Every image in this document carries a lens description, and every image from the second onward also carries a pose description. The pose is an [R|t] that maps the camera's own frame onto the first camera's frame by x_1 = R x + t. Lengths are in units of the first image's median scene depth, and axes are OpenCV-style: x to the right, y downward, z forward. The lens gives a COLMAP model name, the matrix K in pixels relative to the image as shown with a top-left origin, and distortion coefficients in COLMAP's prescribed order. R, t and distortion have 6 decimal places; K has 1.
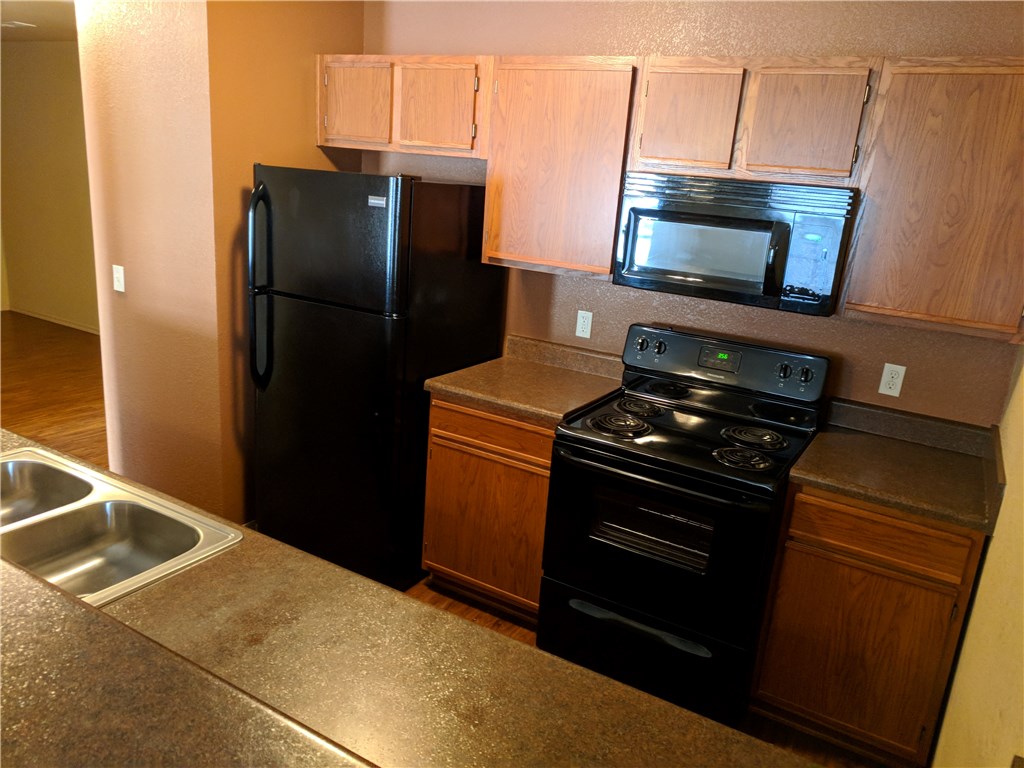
lens RADIAL K [[761.9, 0, 513.2], [0, 761.9, 384.7], [0, 0, 1]] dist [0.031831, 0.012360]
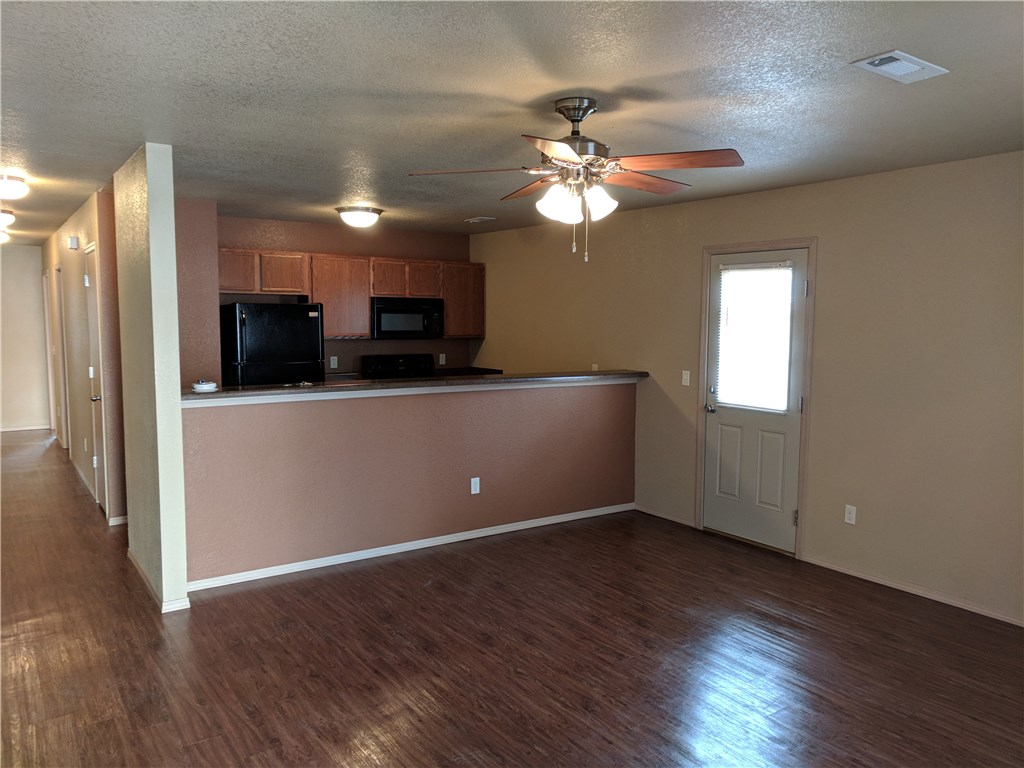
lens RADIAL K [[761.9, 0, 515.2], [0, 761.9, 385.1], [0, 0, 1]] dist [0.031831, 0.012360]
pose [[0.416890, -0.153981, 0.895819, -2.107807], [0.266692, 0.962892, 0.041399, 0.044879], [-0.868952, 0.221649, 0.442486, -0.571145]]
